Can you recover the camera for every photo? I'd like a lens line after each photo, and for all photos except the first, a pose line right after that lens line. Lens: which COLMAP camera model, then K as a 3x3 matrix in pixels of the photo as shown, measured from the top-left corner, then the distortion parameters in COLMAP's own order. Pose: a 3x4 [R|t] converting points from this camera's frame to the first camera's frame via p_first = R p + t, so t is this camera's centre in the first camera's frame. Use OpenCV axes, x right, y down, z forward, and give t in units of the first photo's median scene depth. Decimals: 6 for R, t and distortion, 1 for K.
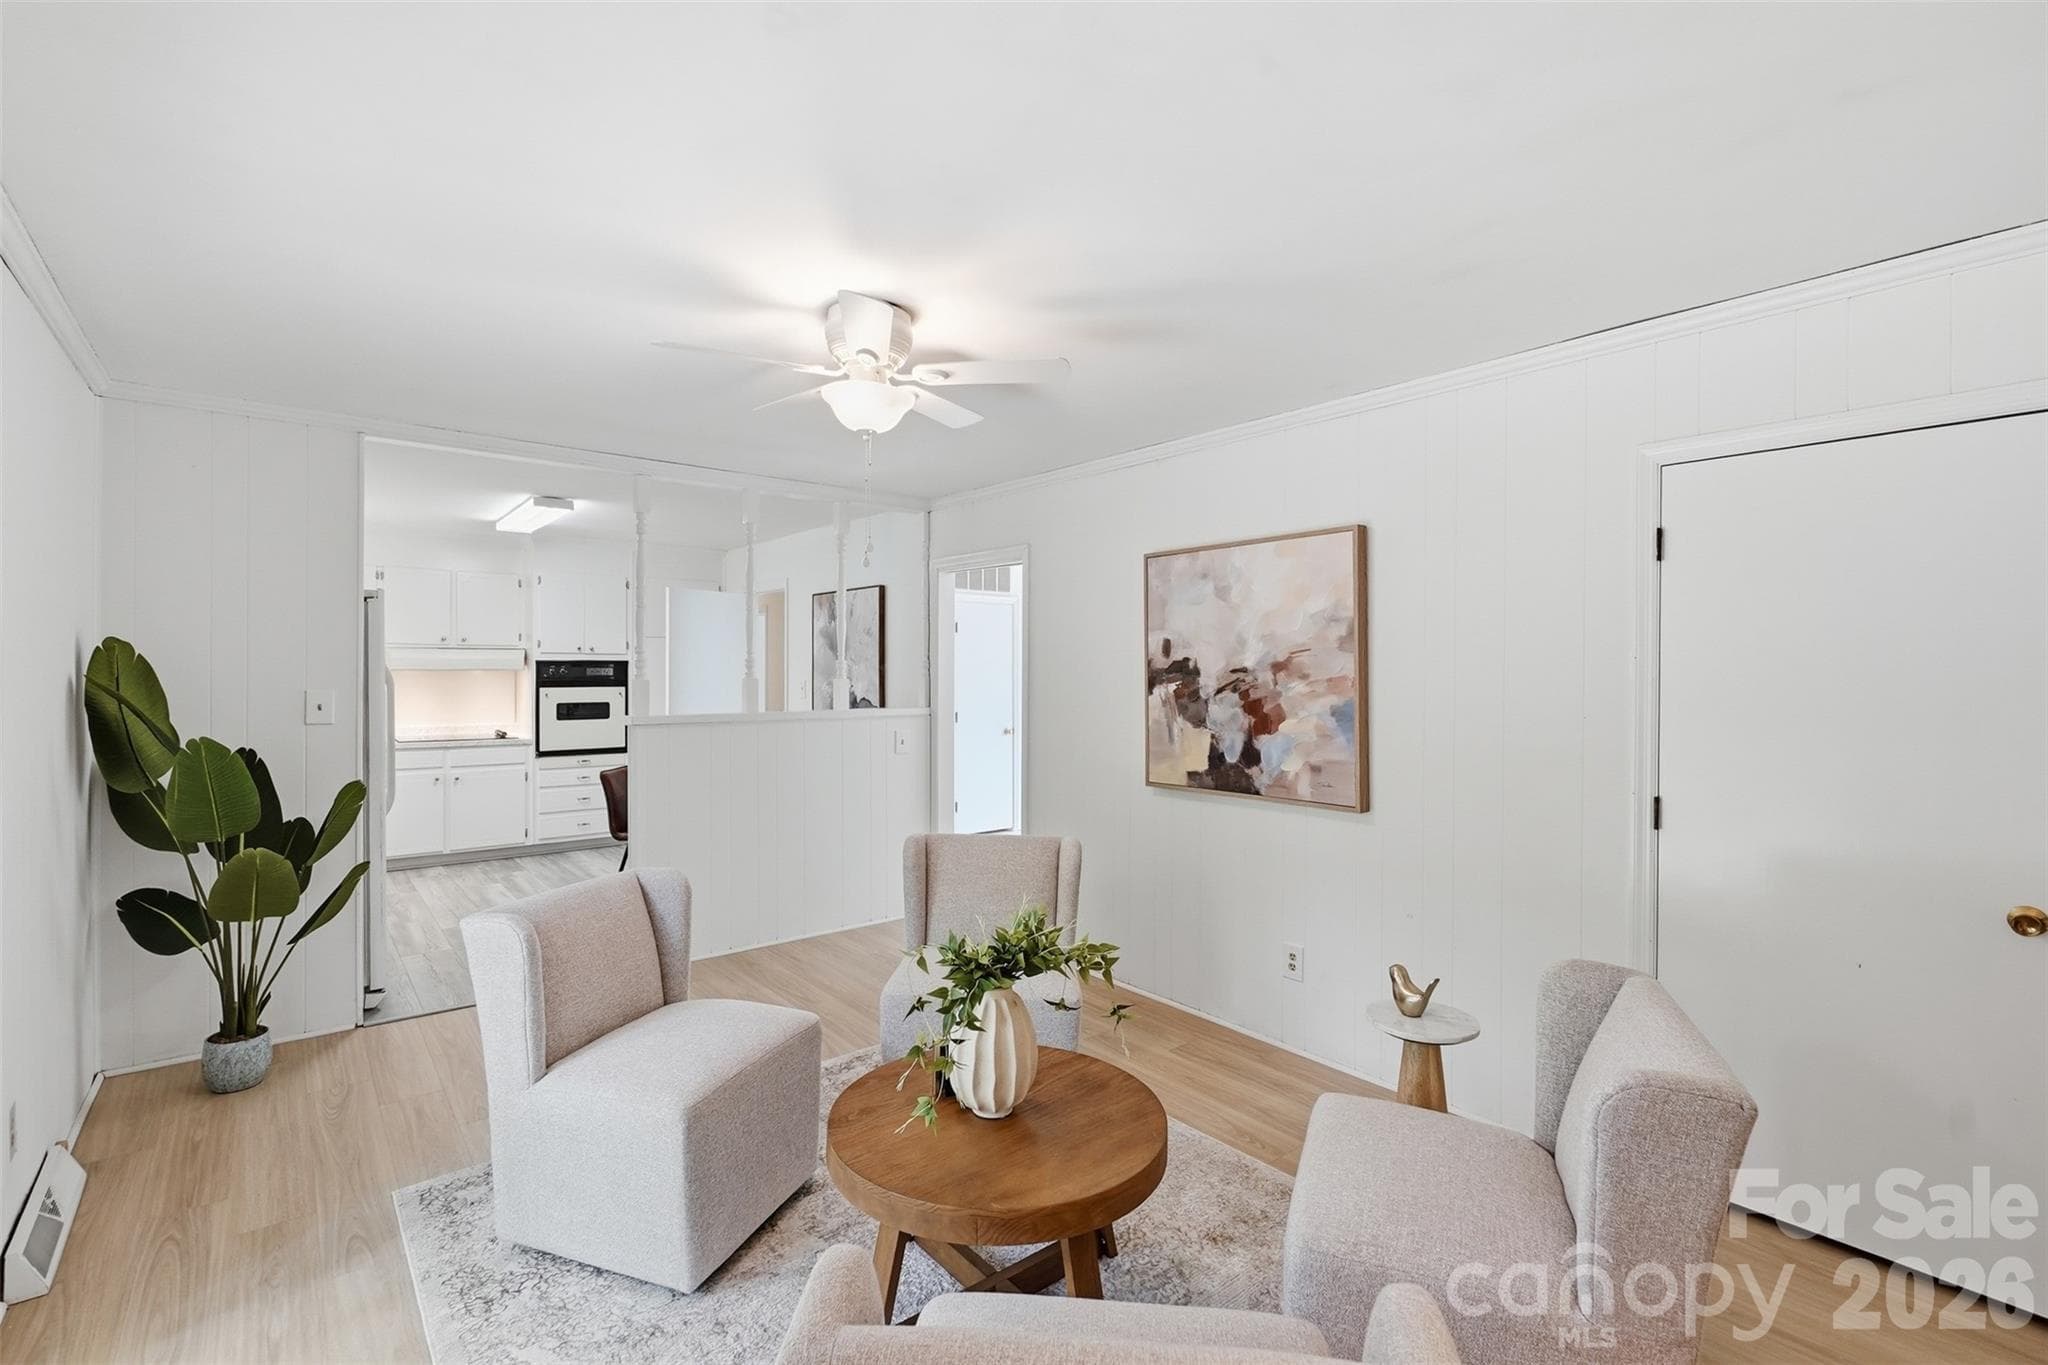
lens RADIAL K [[893.9, 0, 1024.0], [0, 893.9, 682.5], [0, 0, 1]] dist [-0.000131, 0.000061]
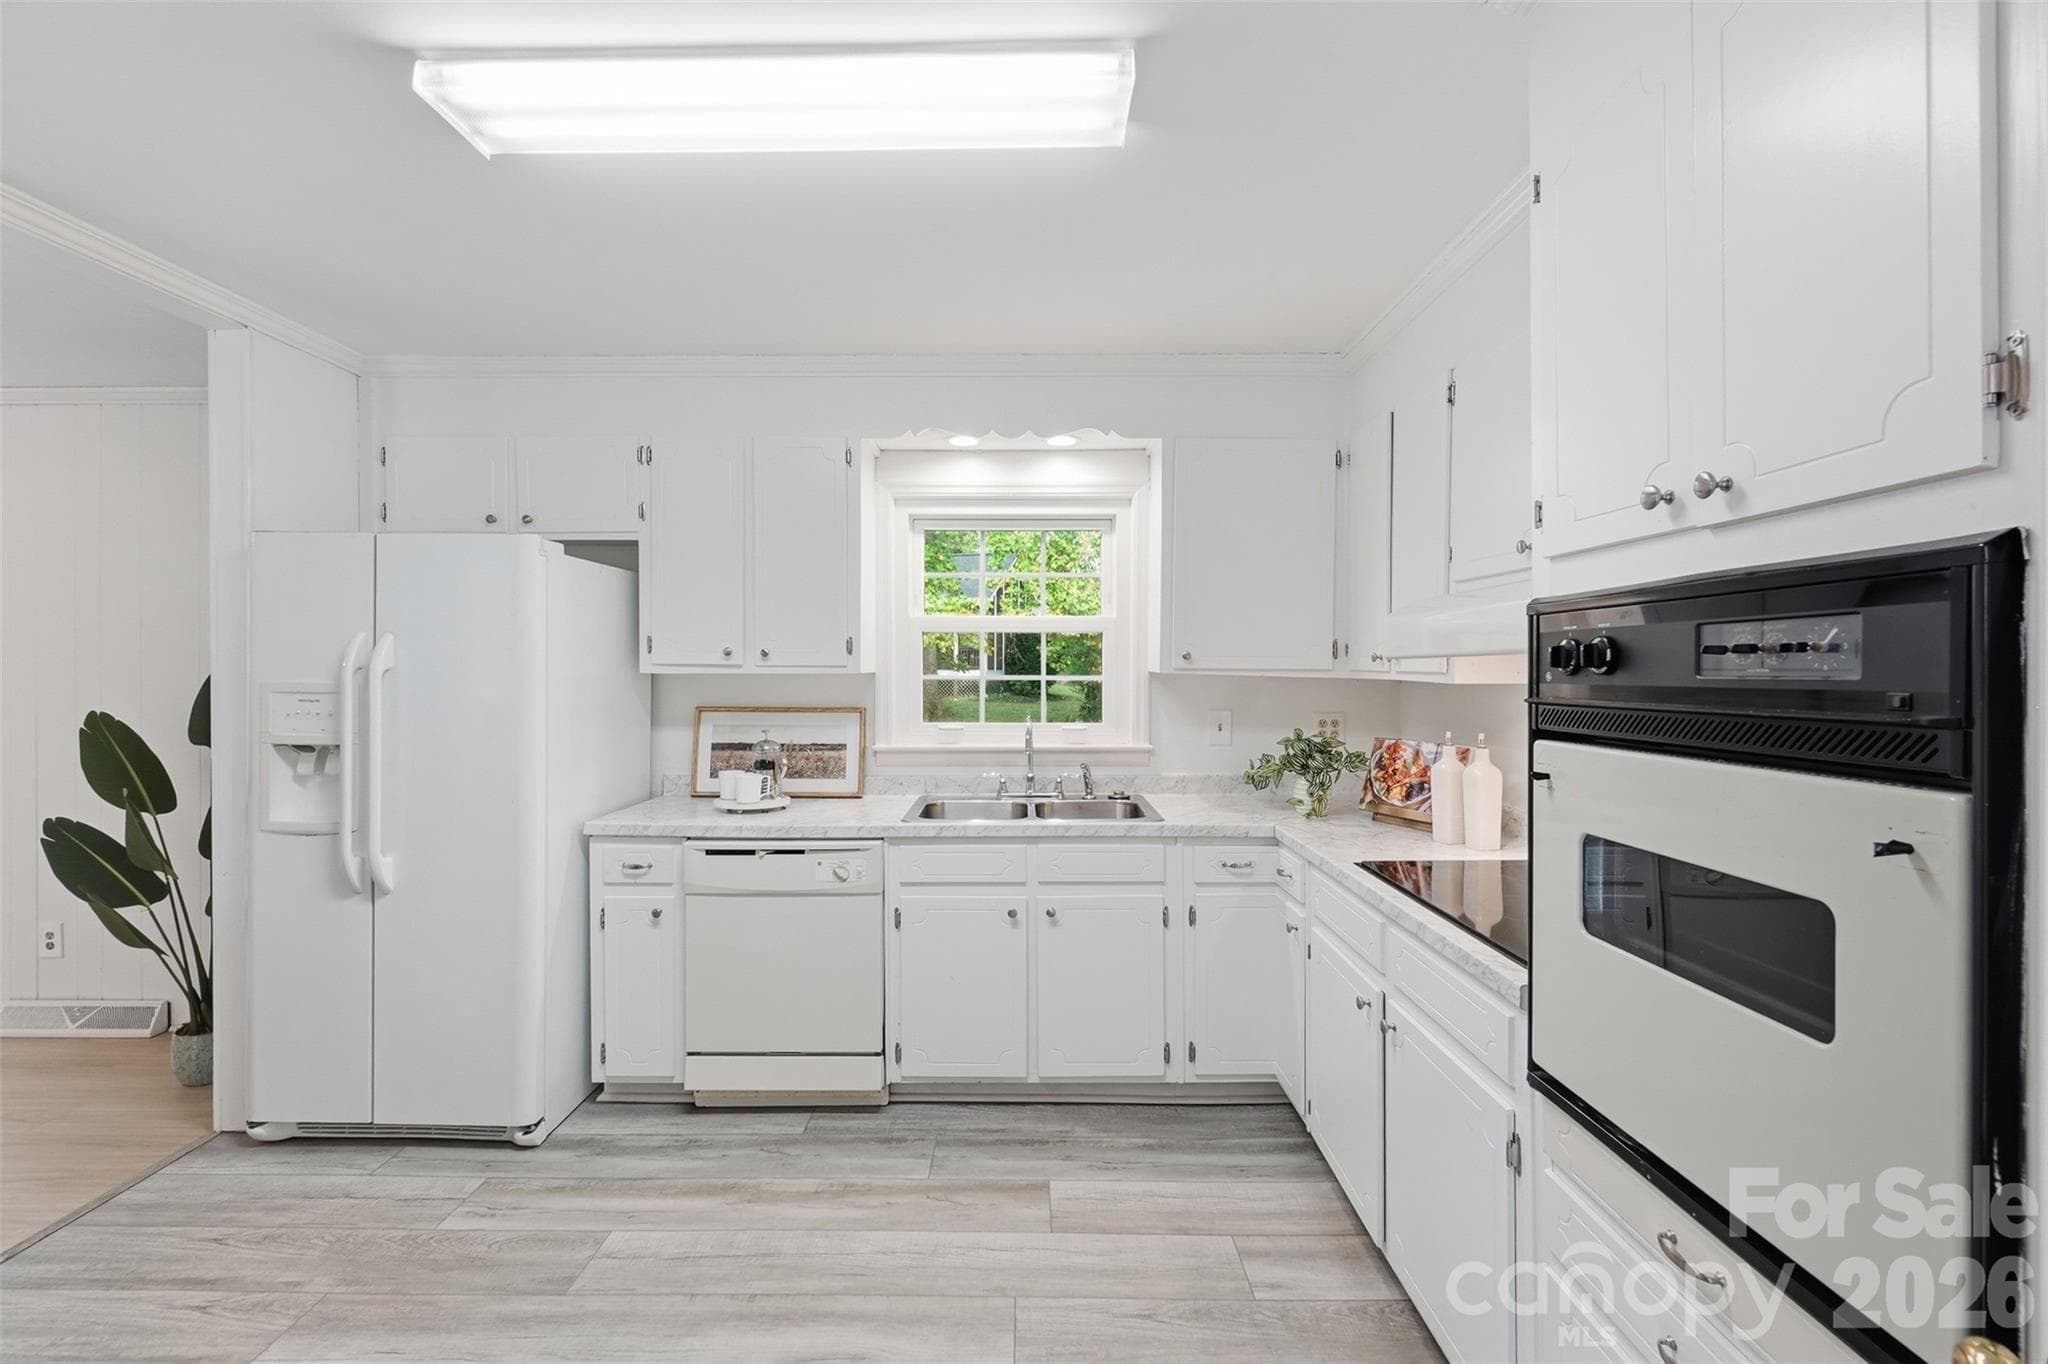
lens RADIAL K [[893.9, 0, 1024.0], [0, 893.9, 682.0], [0, 0, 1]] dist [-0.000131, 0.000061]
pose [[-0.661138, -0.001888, -0.750262, -0.328428], [-0.017451, 0.999765, 0.012863, -0.005400], [0.750062, 0.021597, -0.661015, 1.040582]]
